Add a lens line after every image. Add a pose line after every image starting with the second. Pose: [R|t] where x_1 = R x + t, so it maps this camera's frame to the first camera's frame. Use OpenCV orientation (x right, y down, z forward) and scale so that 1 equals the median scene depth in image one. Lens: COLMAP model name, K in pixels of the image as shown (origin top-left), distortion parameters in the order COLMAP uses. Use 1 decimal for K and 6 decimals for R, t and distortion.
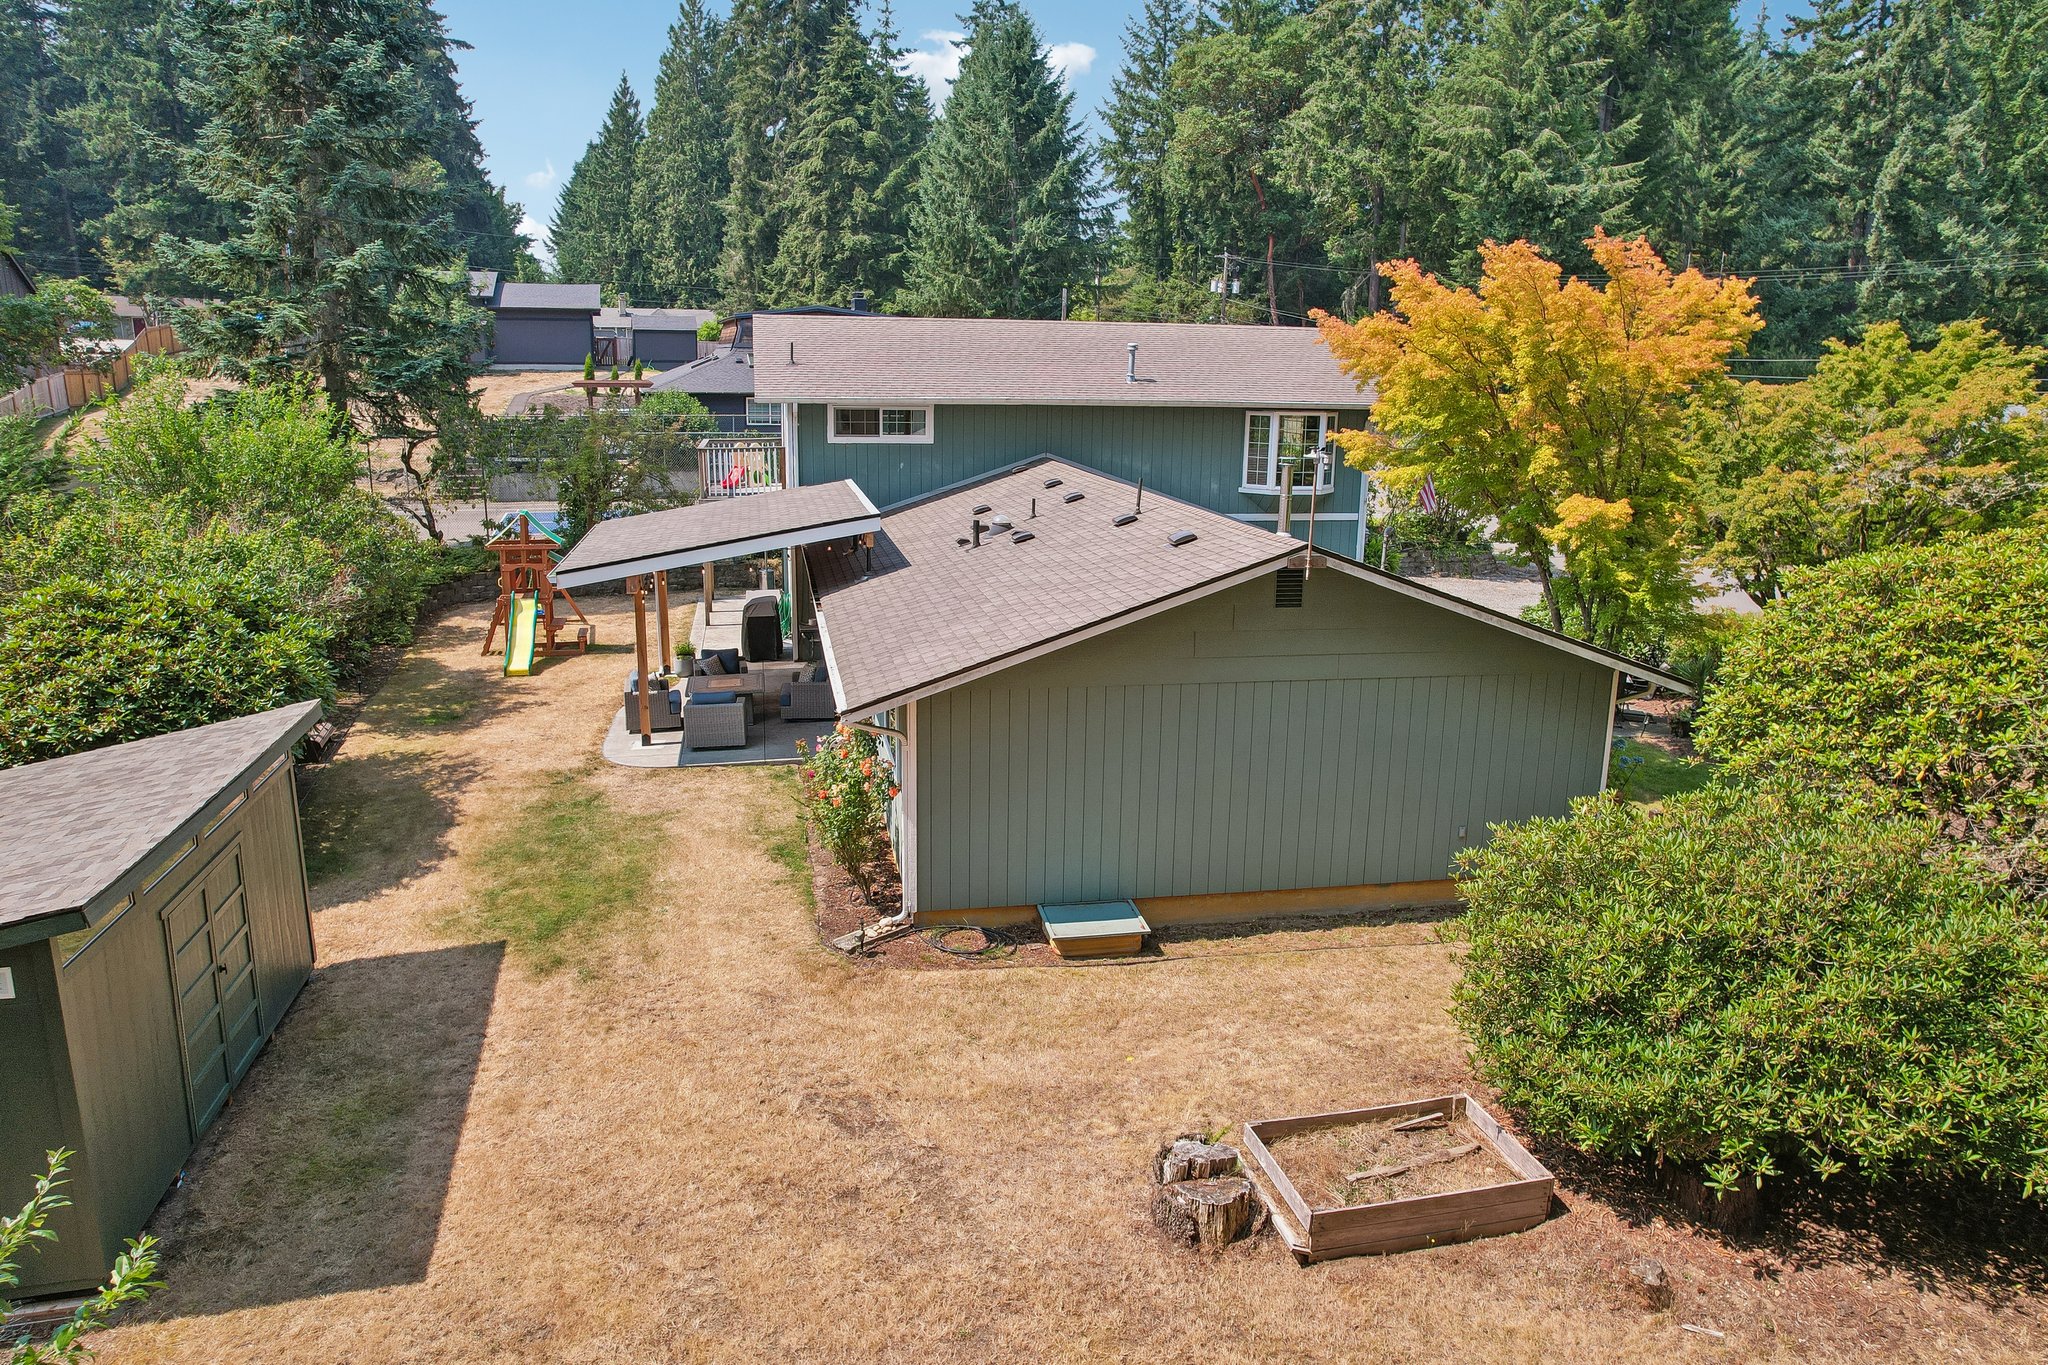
lens RADIAL K [[1331.8, 0, 1024.0], [0, 1331.8, 682.5], [0, 0, 1]] dist [-0.093972, 0.085551]
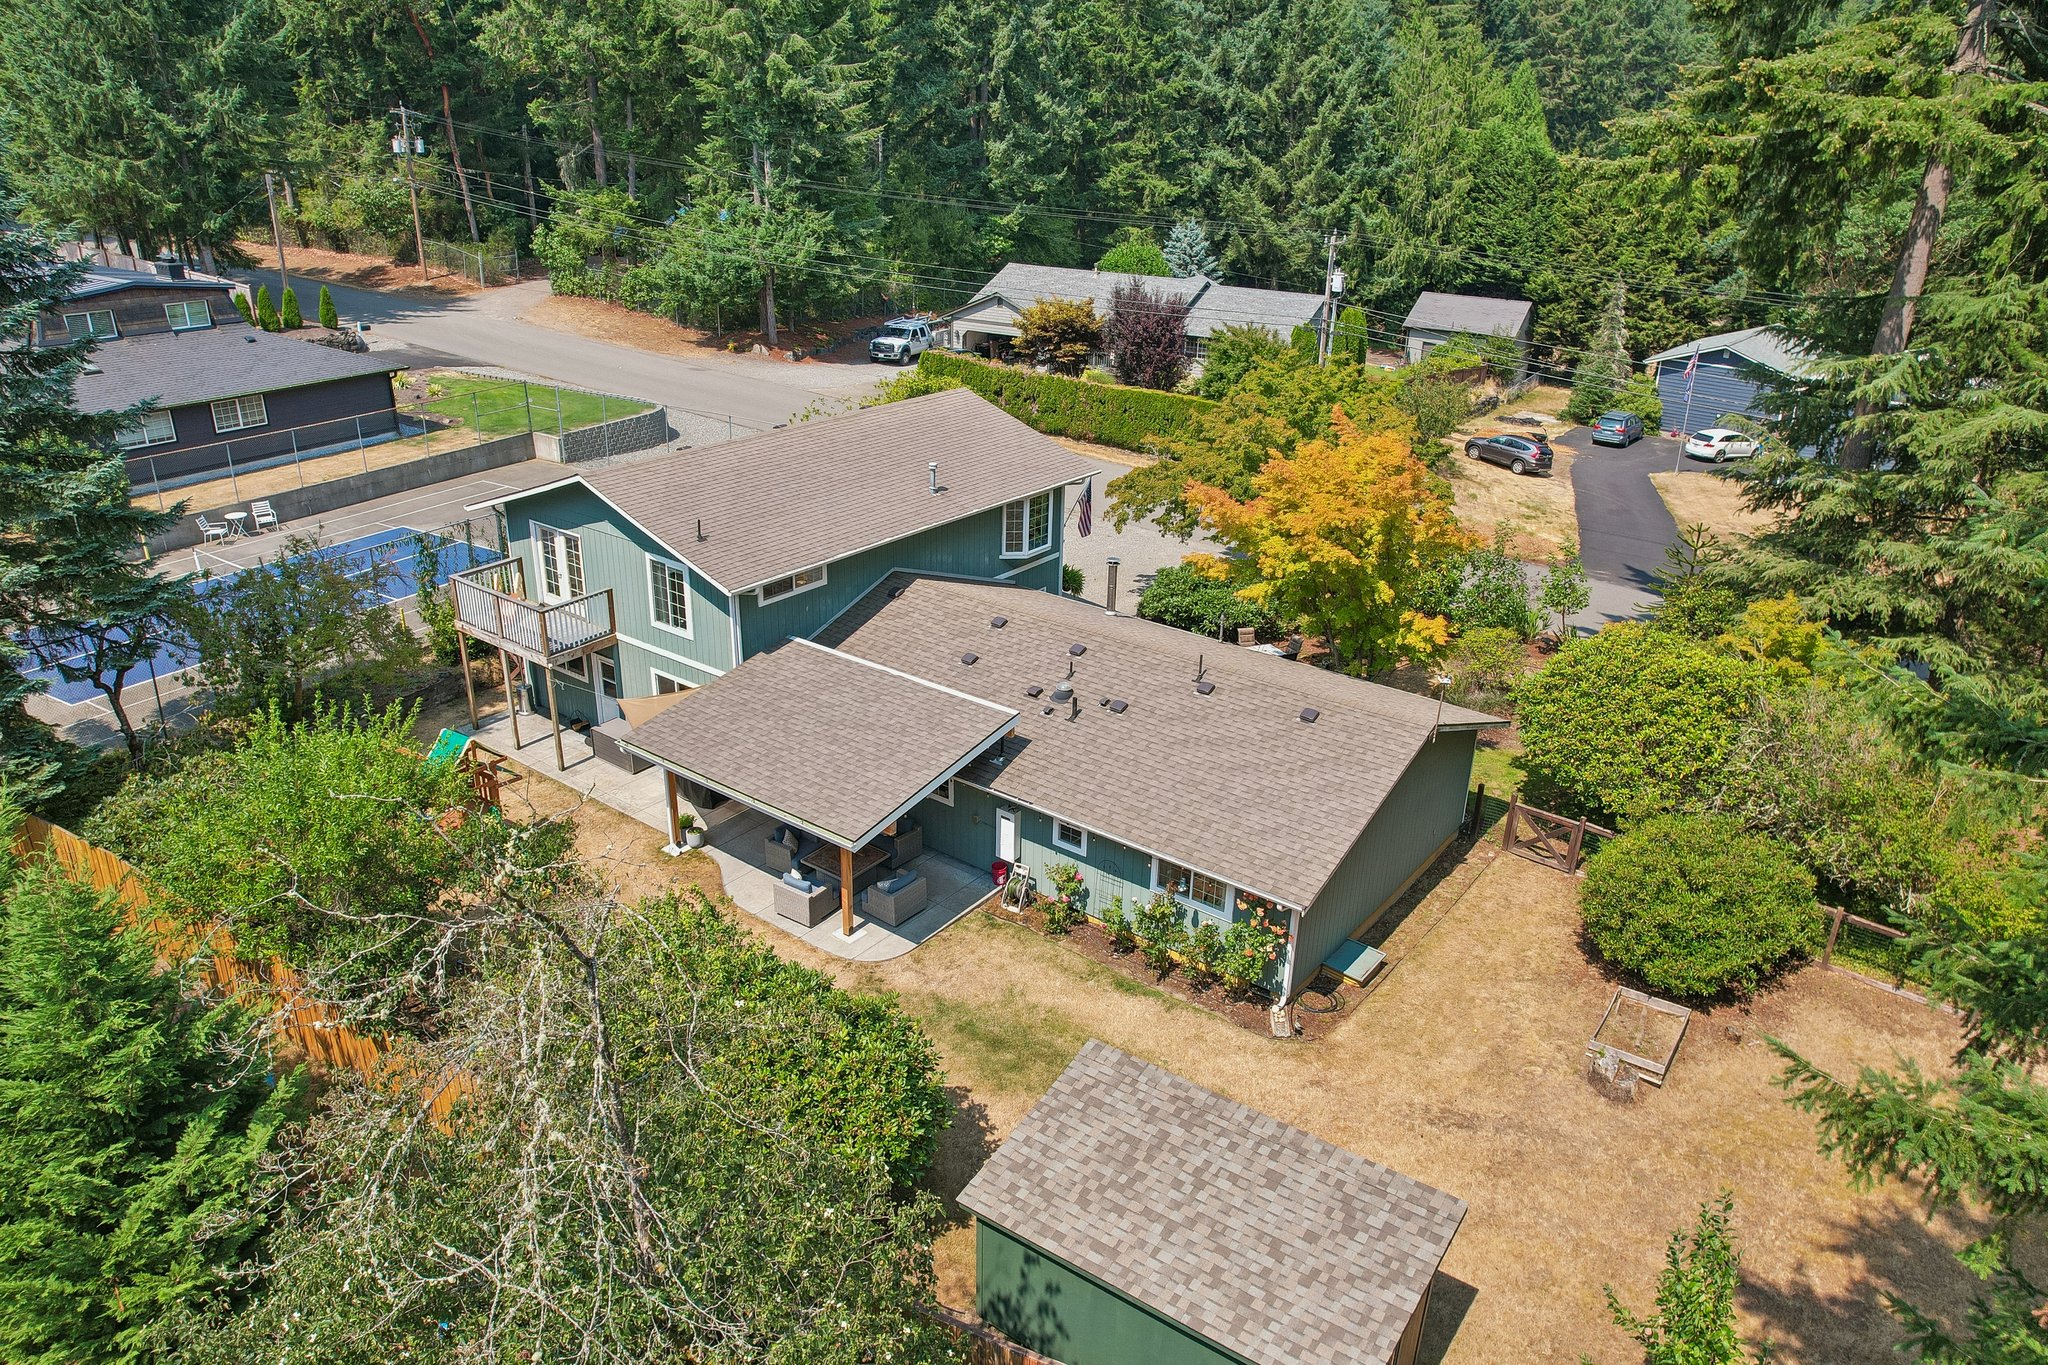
lens RADIAL K [[1331.8, 0, 1024.0], [0, 1331.8, 682.5], [0, 0, 1]] dist [-0.093972, 0.085551]
pose [[0.764381, -0.252955, 0.593073, -0.197967], [0.146574, 0.963918, 0.222214, -0.100794], [-0.627884, -0.082927, 0.773877, -0.004386]]
